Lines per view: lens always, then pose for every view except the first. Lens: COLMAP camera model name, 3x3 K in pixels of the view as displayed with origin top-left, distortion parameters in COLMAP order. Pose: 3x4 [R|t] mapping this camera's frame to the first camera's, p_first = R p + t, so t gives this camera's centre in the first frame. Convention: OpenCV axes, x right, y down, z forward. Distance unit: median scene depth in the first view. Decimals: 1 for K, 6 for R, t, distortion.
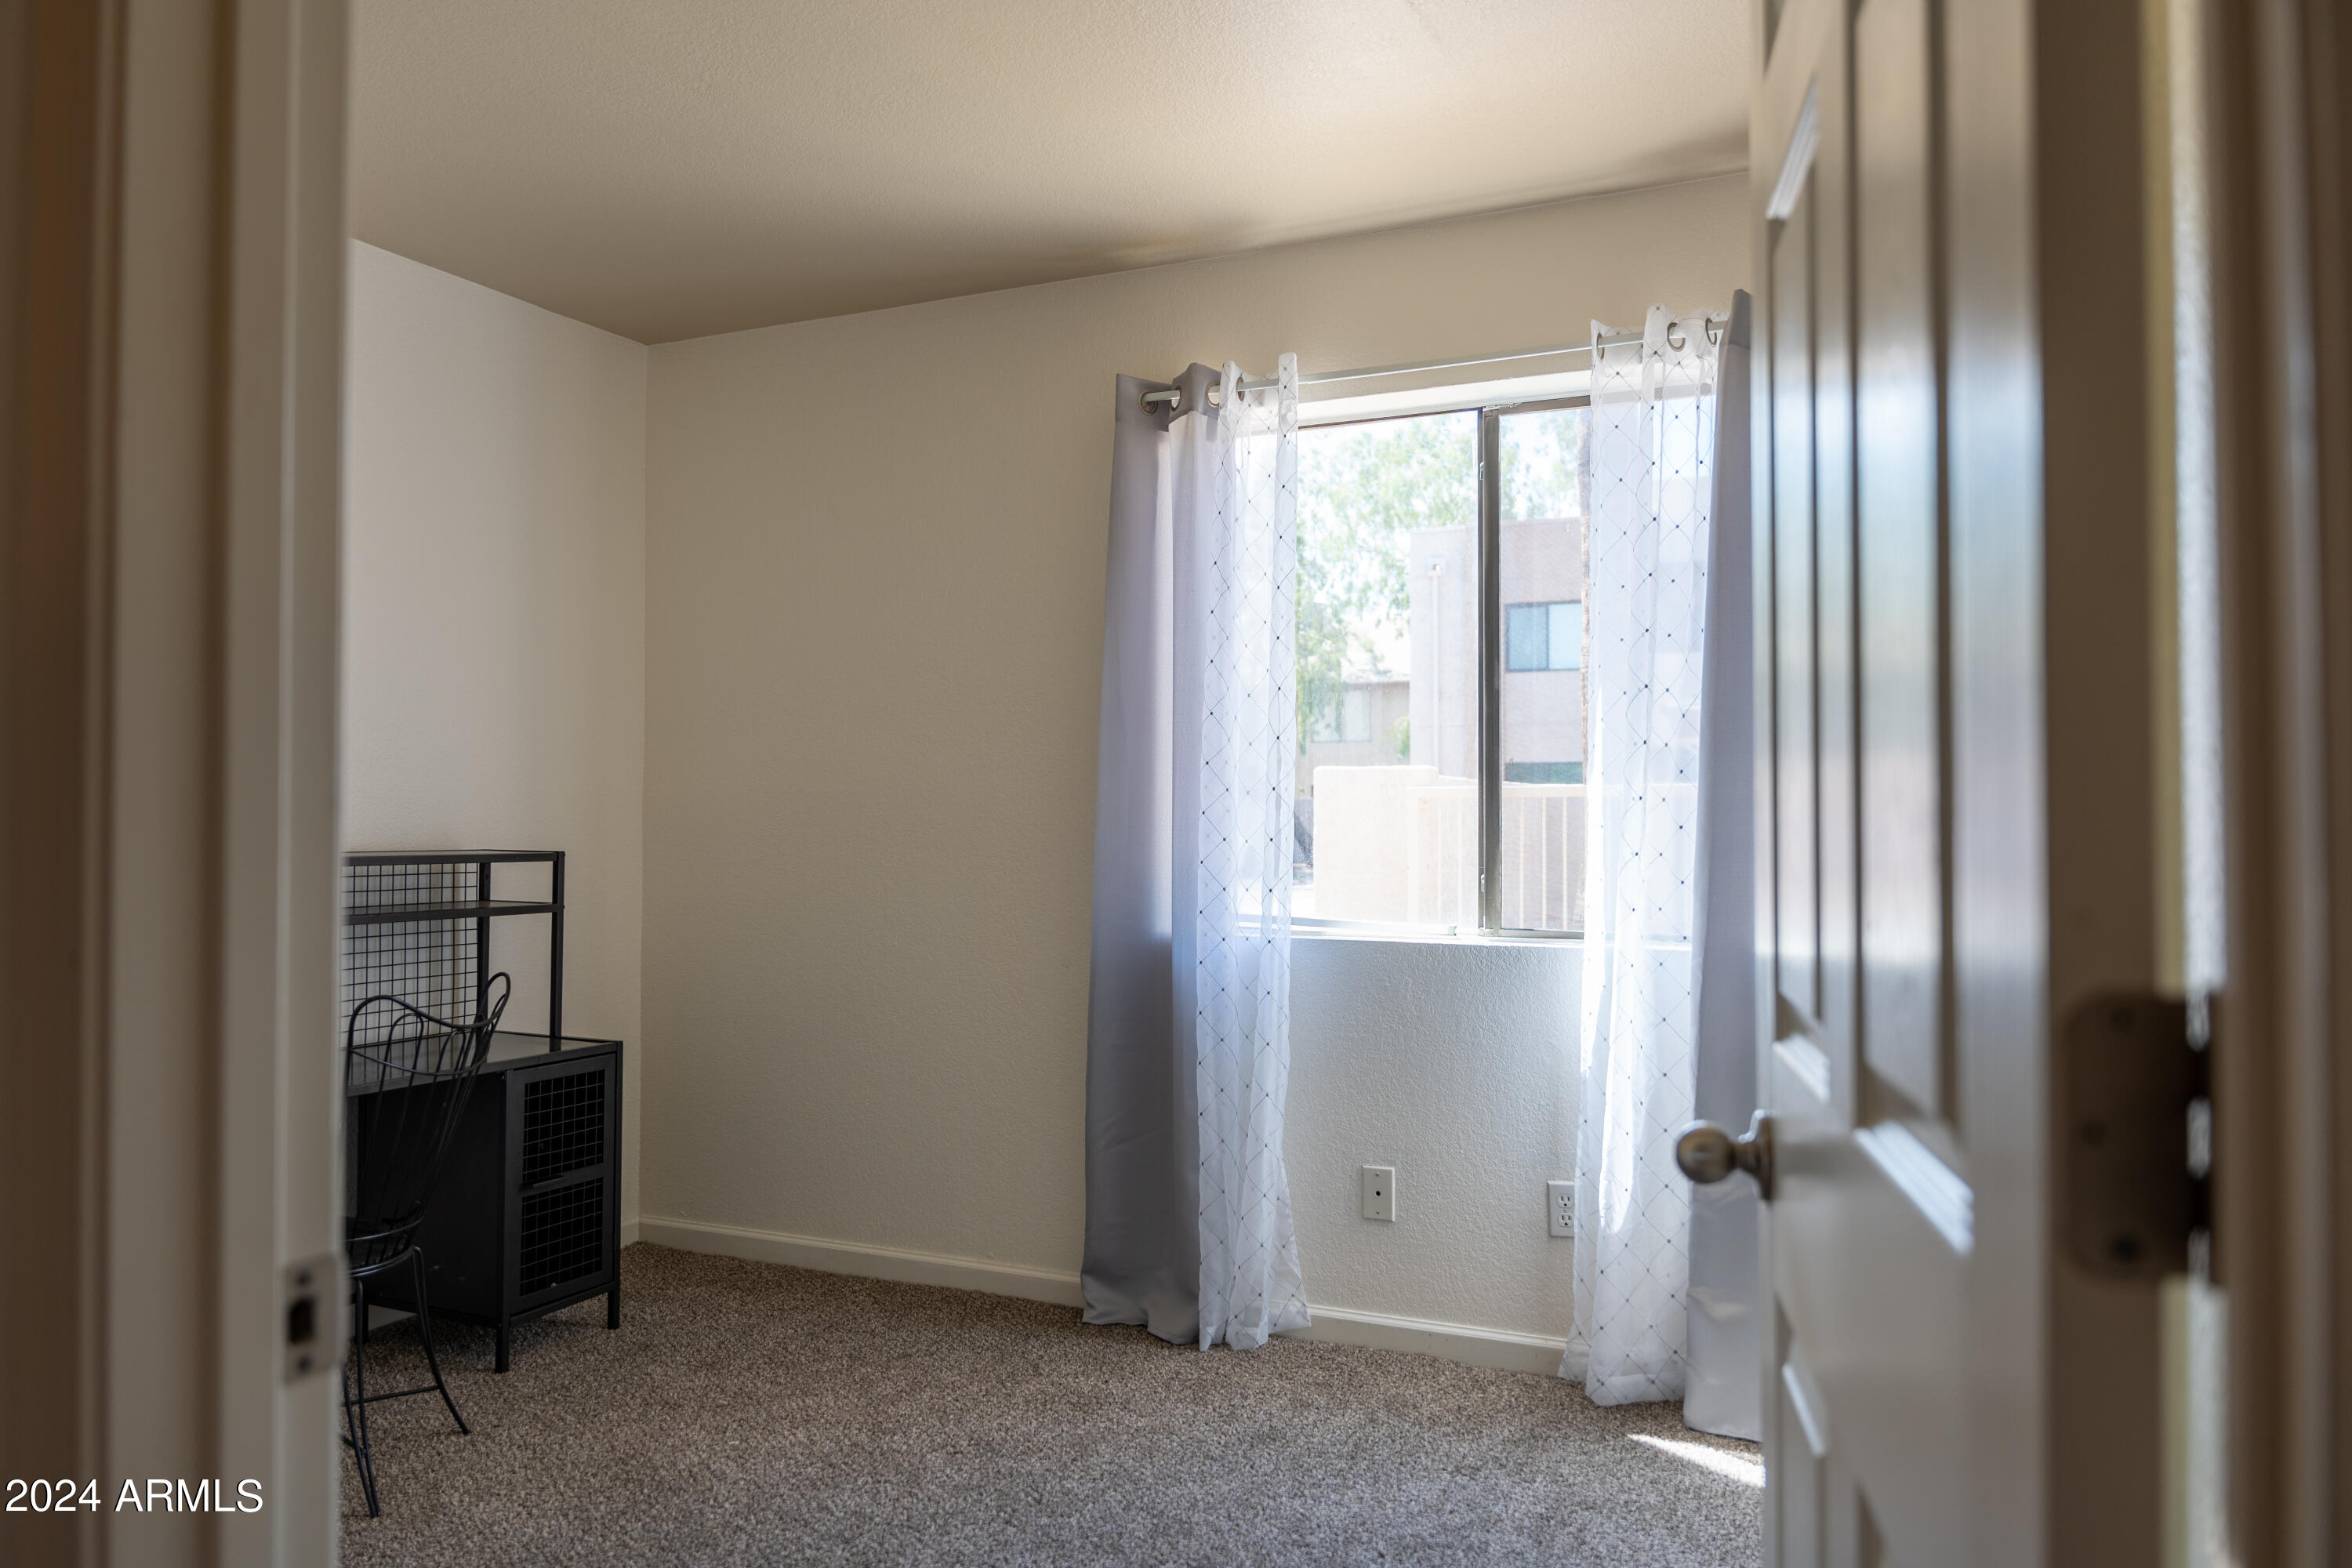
lens RADIAL K [[1573.7, 0, 1176.7], [0, 1573.7, 789.9], [0, 0, 1]] dist [0.007911, -0.023555]
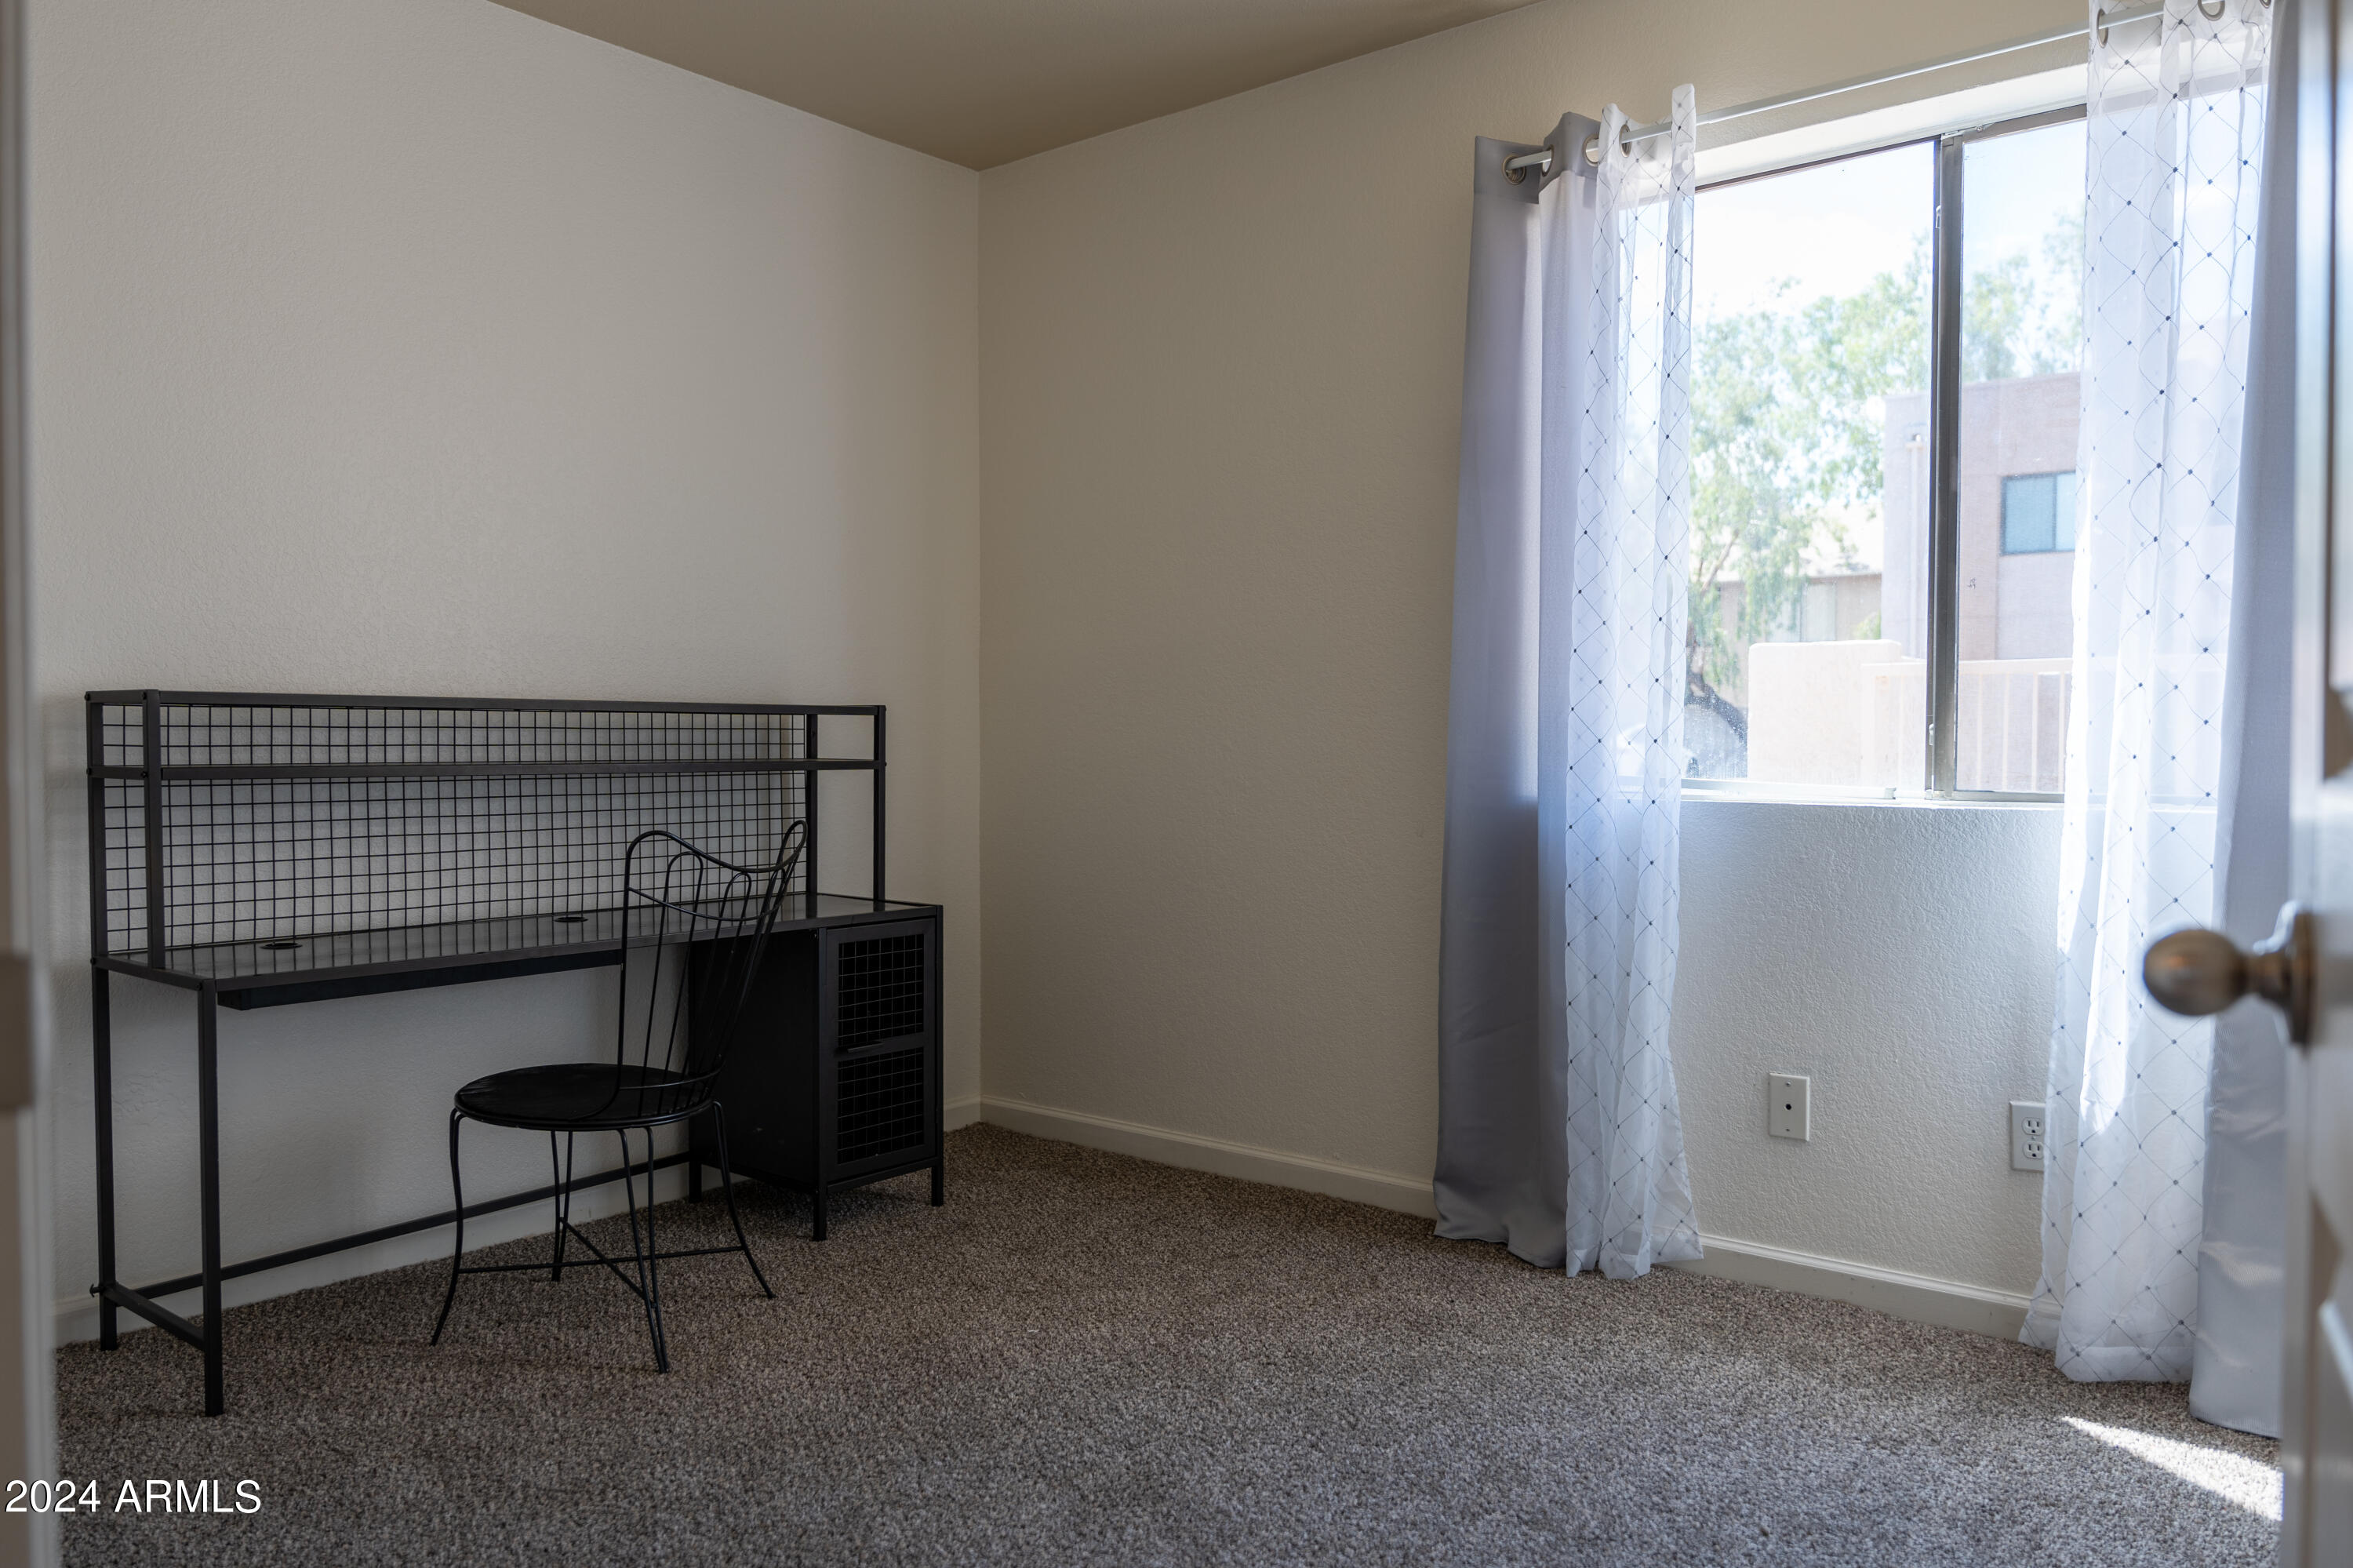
lens RADIAL K [[1661.3, 0, 1182.0], [0, 1661.3, 777.9], [0, 0, 1]] dist [0.000500, -0.010932]
pose [[0.968866, 0.004995, -0.247536, 0.035617], [0.007596, 0.998726, 0.049884, 0.038834], [0.247470, -0.050211, 0.967594, 0.086930]]
